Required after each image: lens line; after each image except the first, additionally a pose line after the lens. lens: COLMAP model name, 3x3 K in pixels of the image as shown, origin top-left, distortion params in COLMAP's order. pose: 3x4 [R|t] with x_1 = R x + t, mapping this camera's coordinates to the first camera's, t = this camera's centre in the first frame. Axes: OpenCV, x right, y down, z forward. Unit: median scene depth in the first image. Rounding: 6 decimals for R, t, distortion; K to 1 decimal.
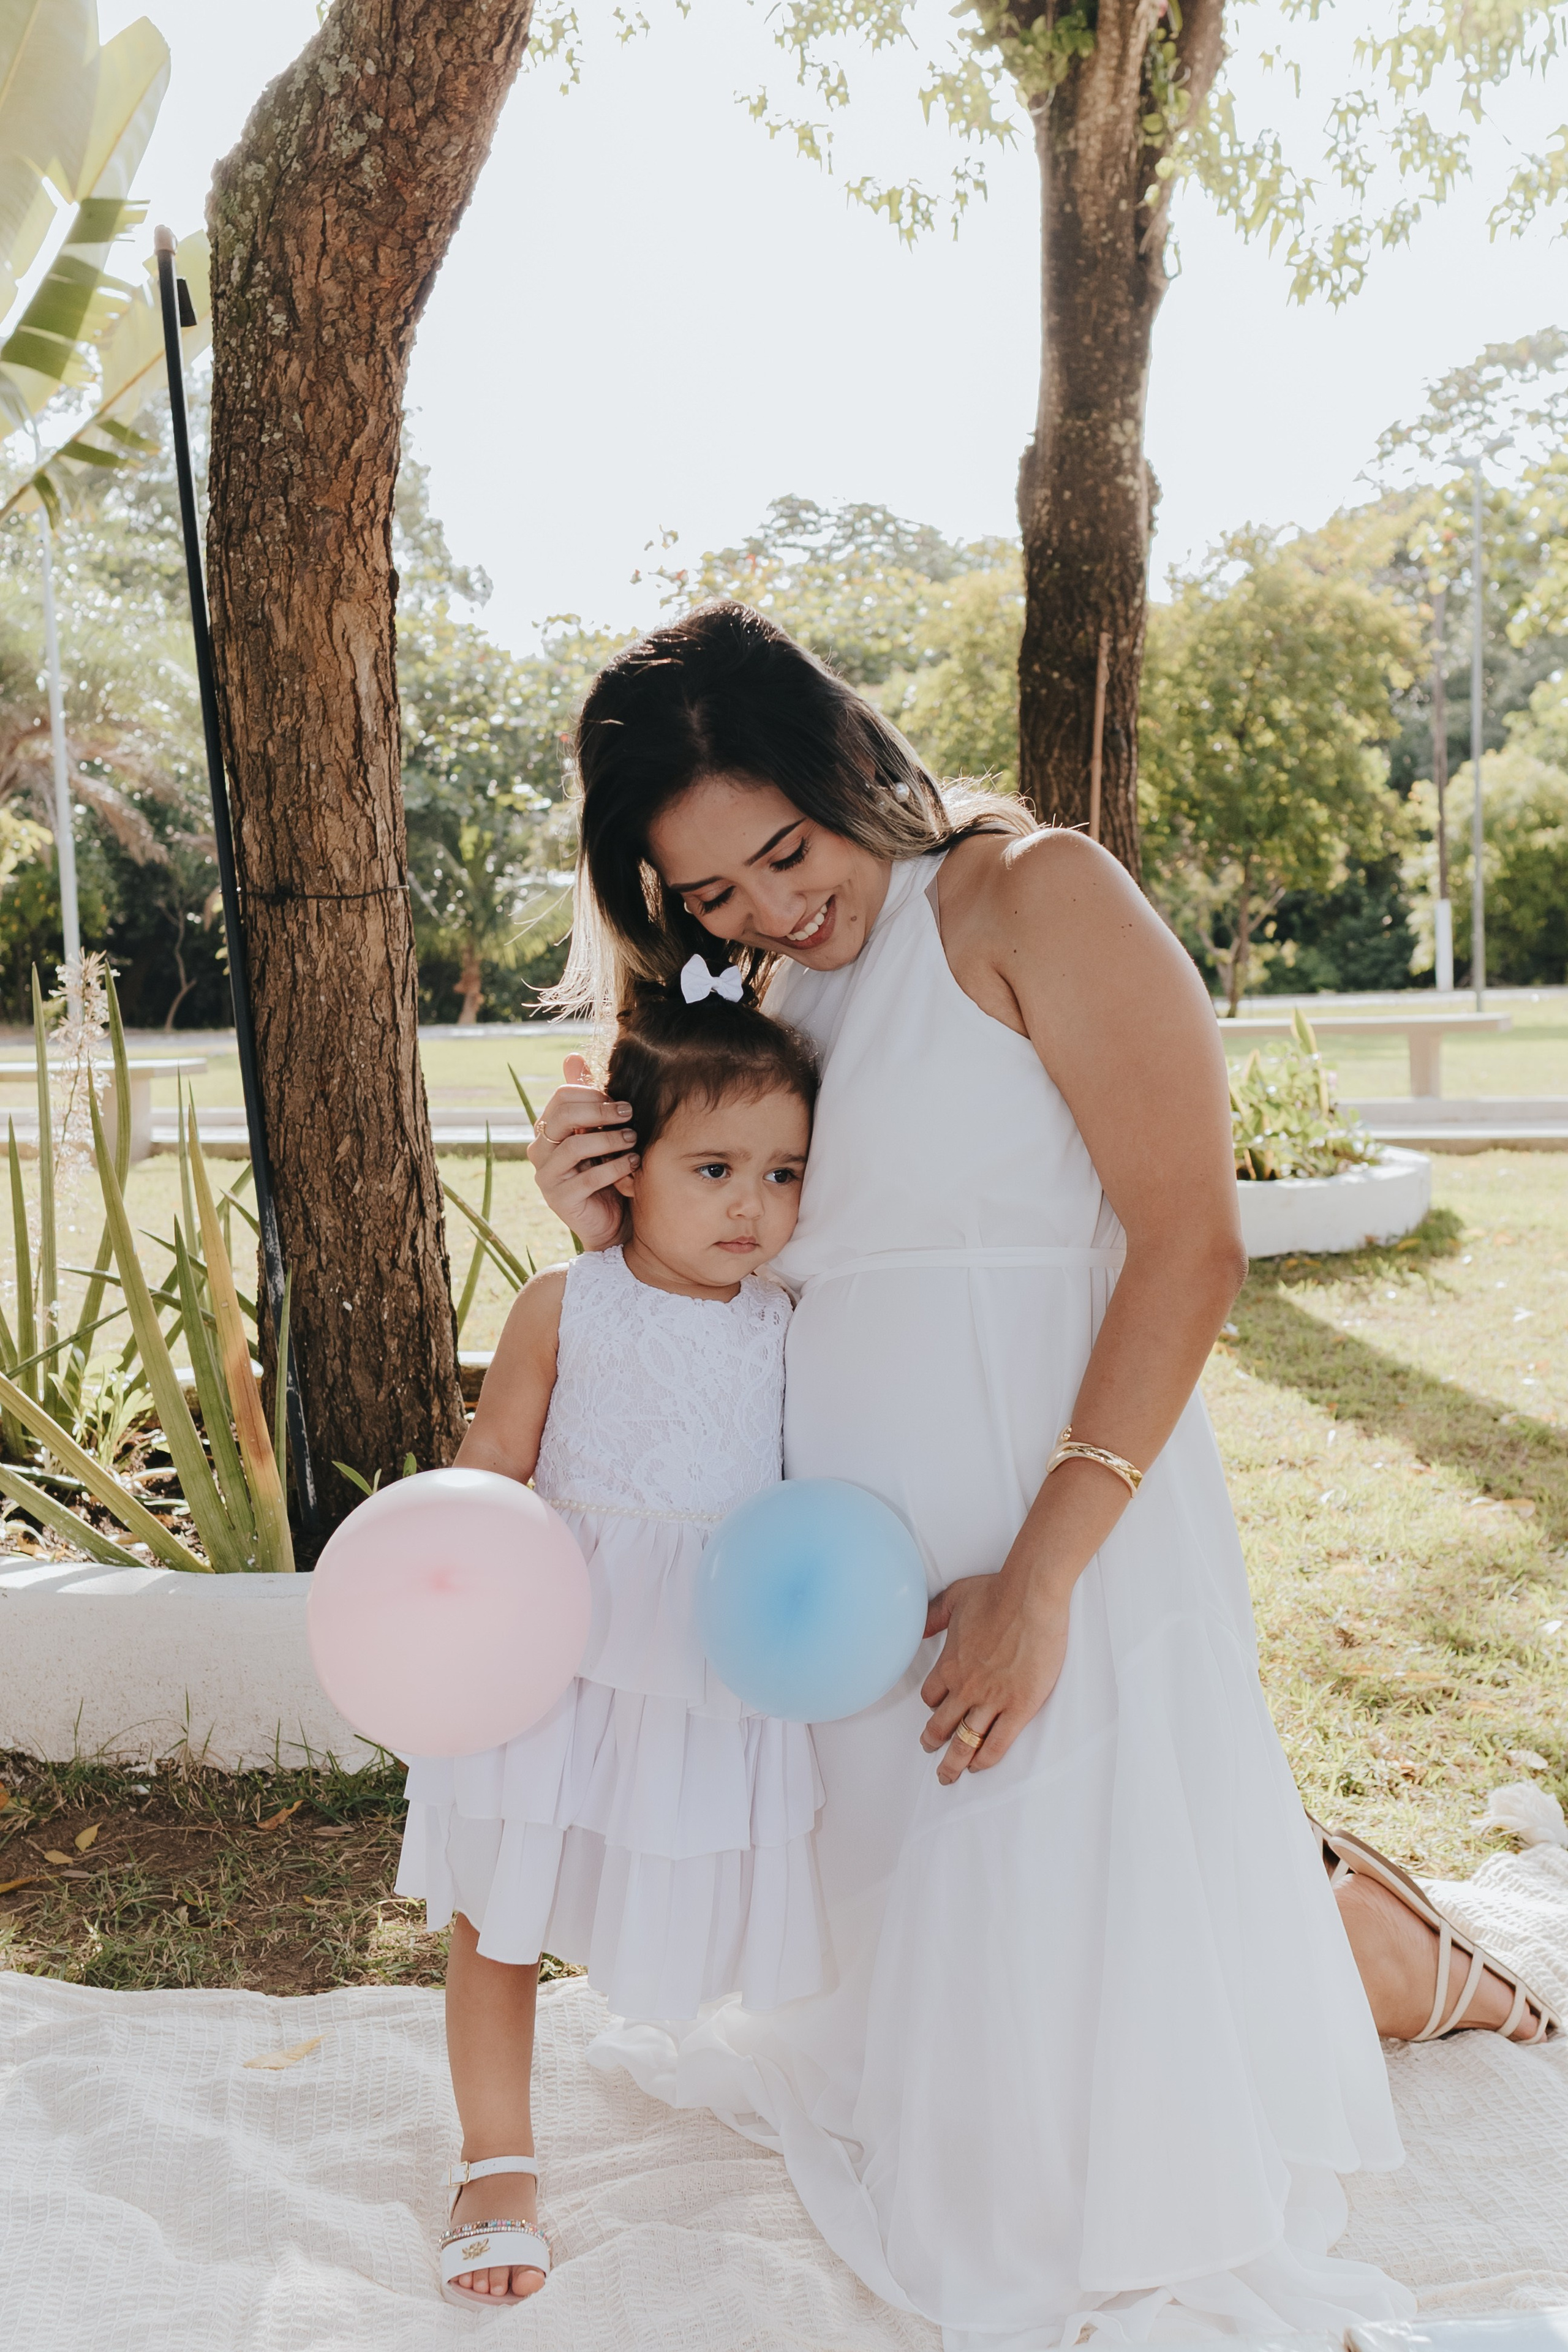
lens RADIAL K [[2630.3, 0, 787.6], [0, 2630.3, 1166.6], [0, 0, 1]] dist [0.385701, -0.397611]
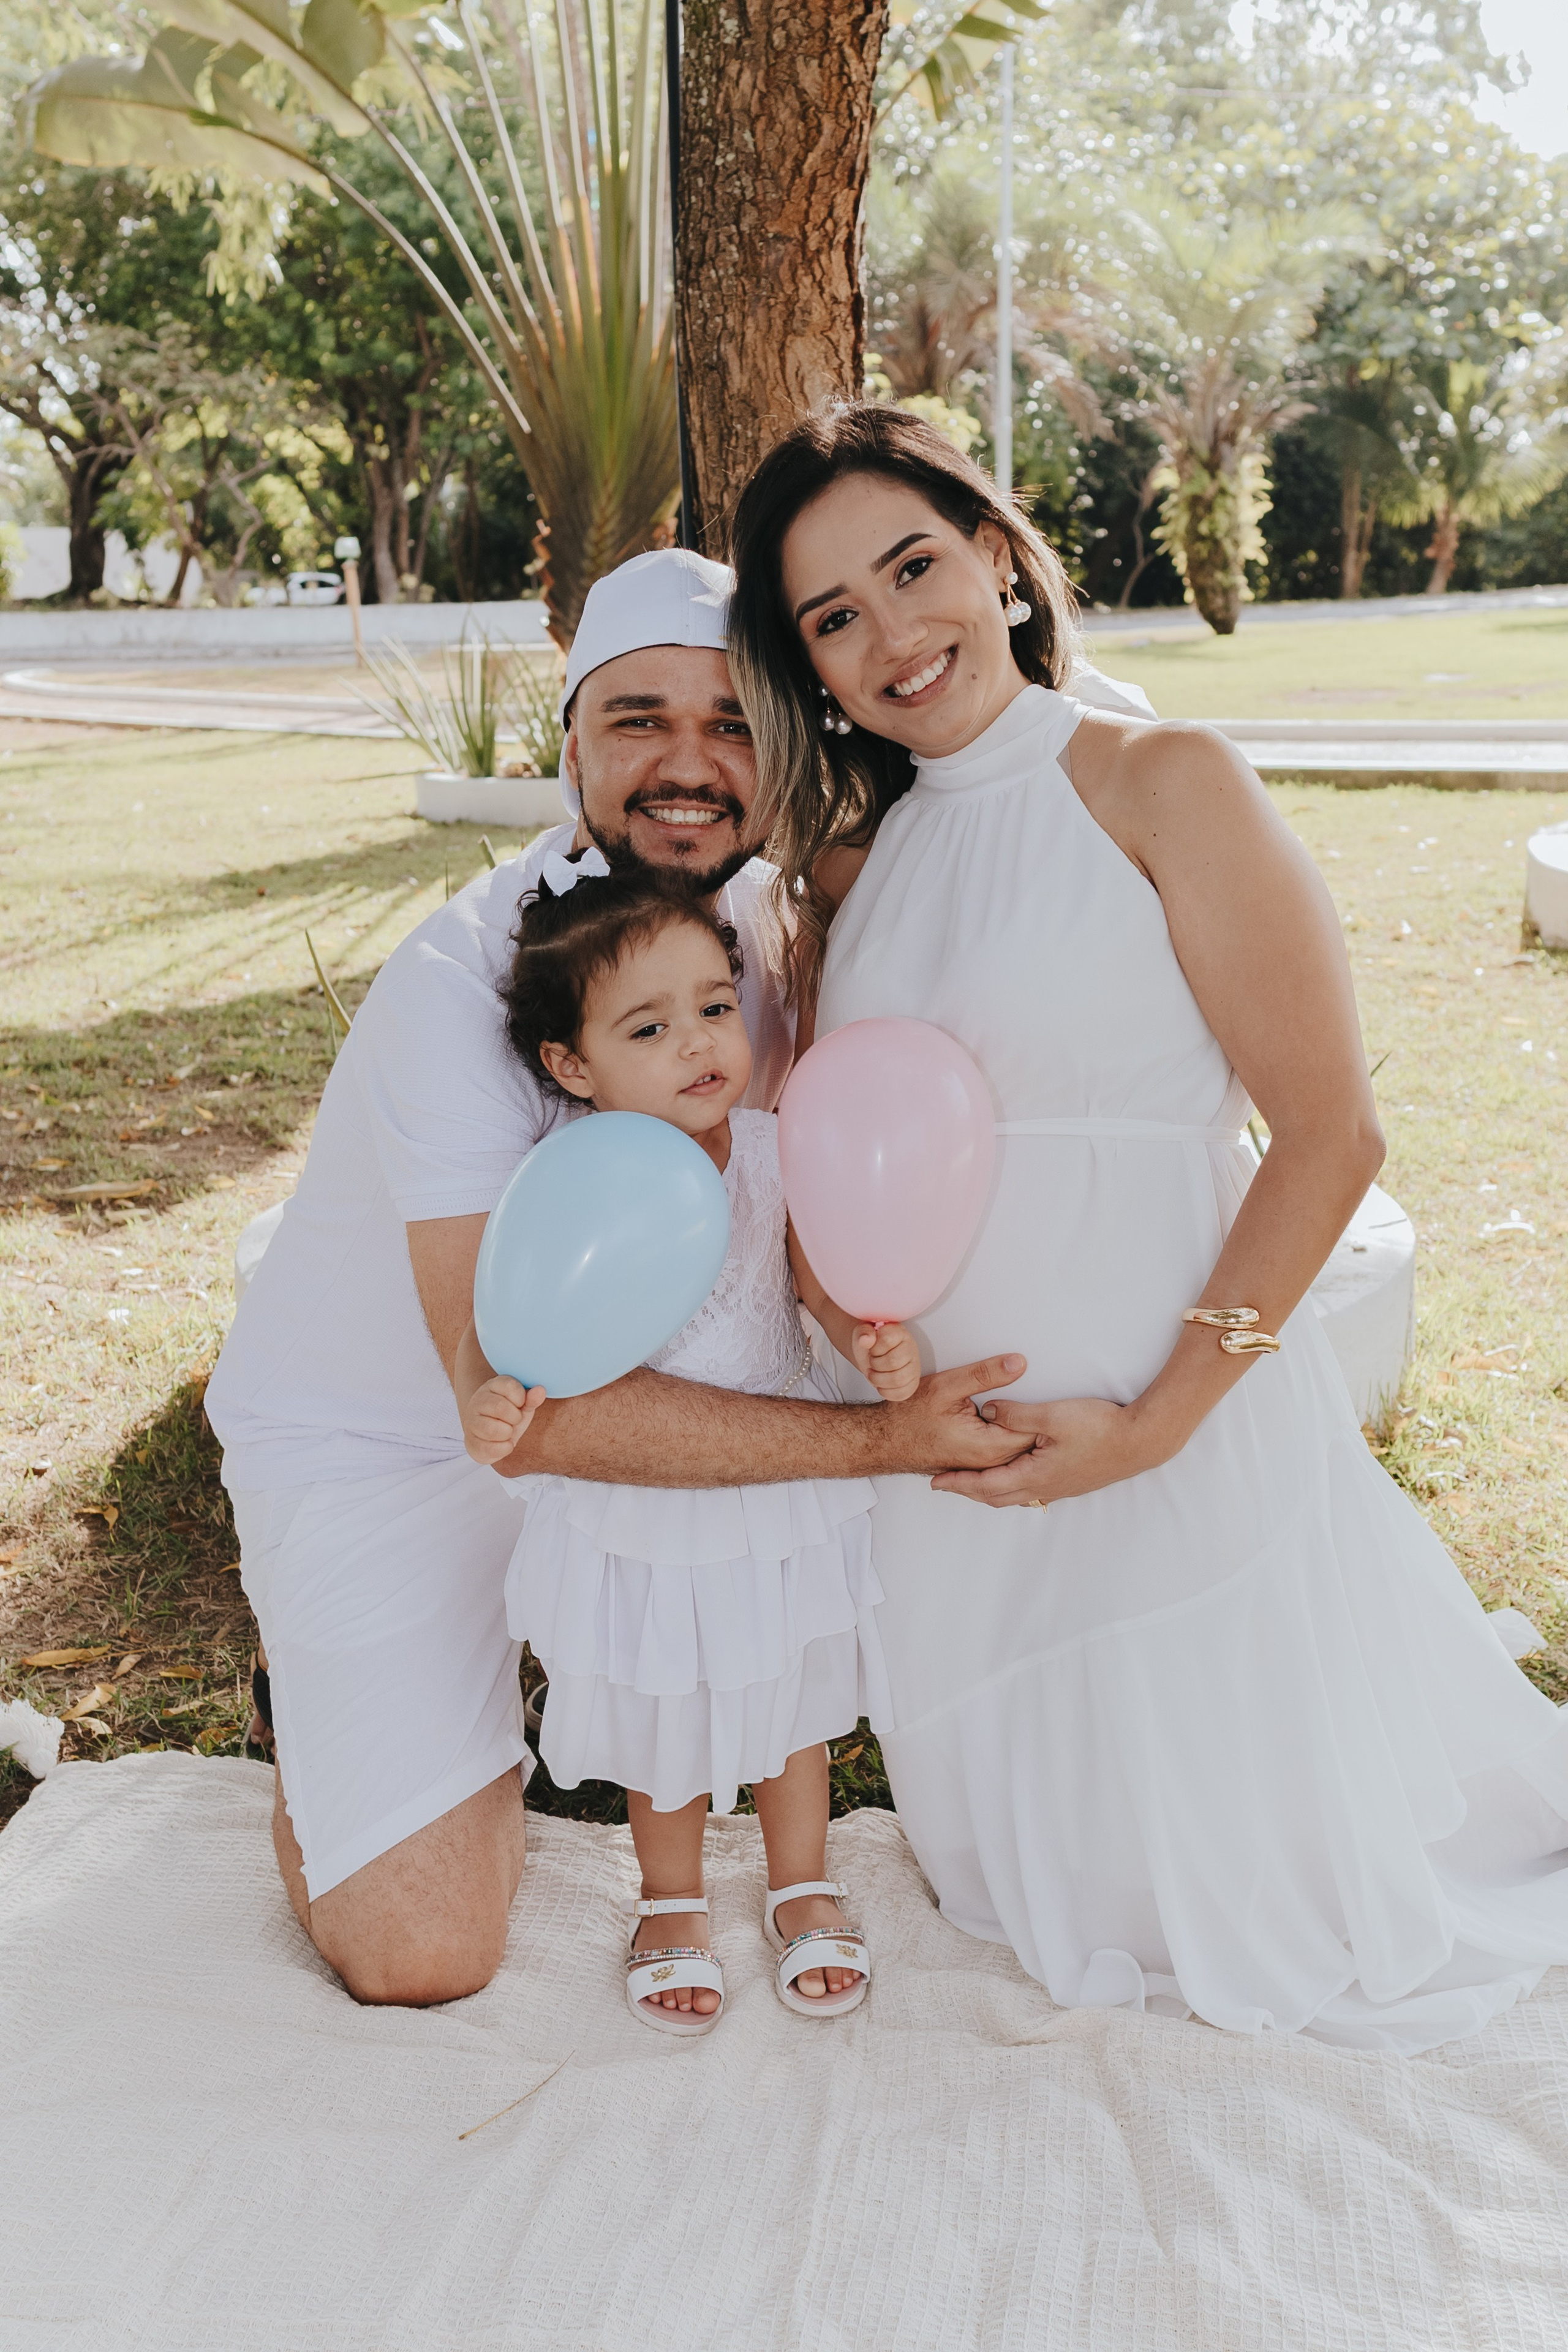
lens RADIAL K [[2627.5, 0, 789.8], [0, 2627.5, 1160.0], [0, 0, 1]] dist [0.414058, -0.440337]
pose [[0.935095, 0.076842, -0.345965, 0.186851], [-0.022052, 0.986935, 0.159604, -0.076715], [0.353710, -0.141616, 0.924573, 0.074962]]
